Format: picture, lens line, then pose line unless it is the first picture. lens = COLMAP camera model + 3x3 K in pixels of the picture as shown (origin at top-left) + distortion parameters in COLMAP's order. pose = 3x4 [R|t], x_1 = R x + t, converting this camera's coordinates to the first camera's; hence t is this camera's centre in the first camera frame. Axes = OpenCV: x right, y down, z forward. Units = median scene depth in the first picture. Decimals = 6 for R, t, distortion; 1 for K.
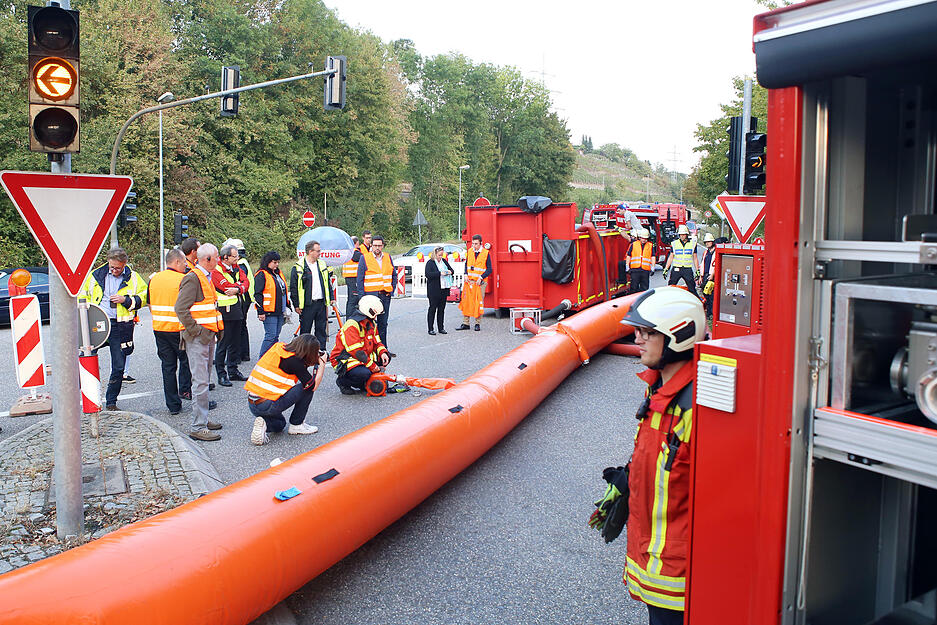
lens RADIAL K [[758.9, 0, 466.9], [0, 758.9, 291.6], [0, 0, 1]] dist [-0.125663, 0.002353]
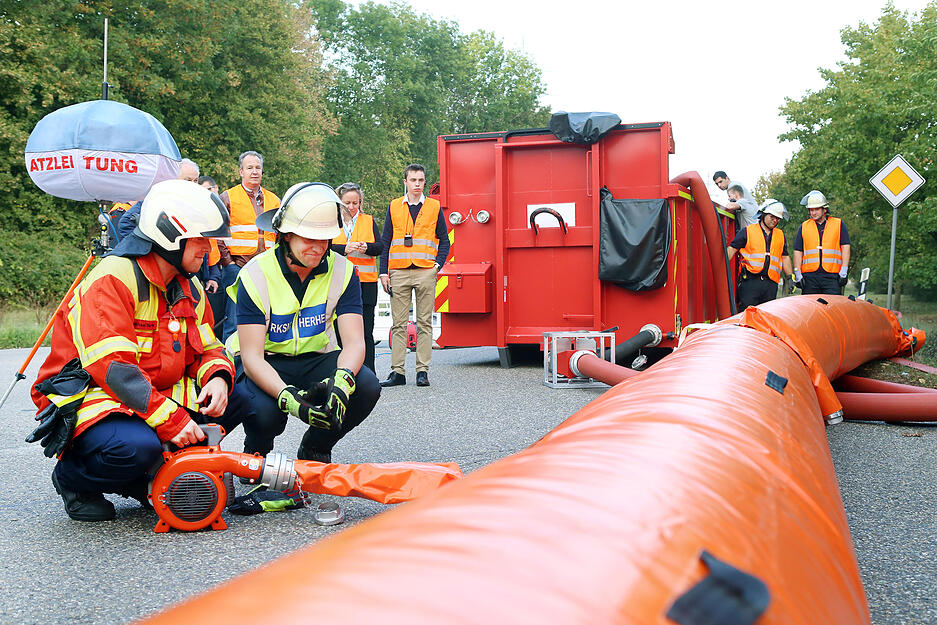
lens RADIAL K [[1082.5, 0, 490.5], [0, 1082.5, 307.4], [0, 0, 1]] dist [-0.009151, -0.047812]
pose [[0.997042, 0.007337, 0.076507, -0.008738], [-0.001864, 0.997448, -0.071368, 0.019955], [-0.076836, 0.071014, 0.994512, 0.137184]]
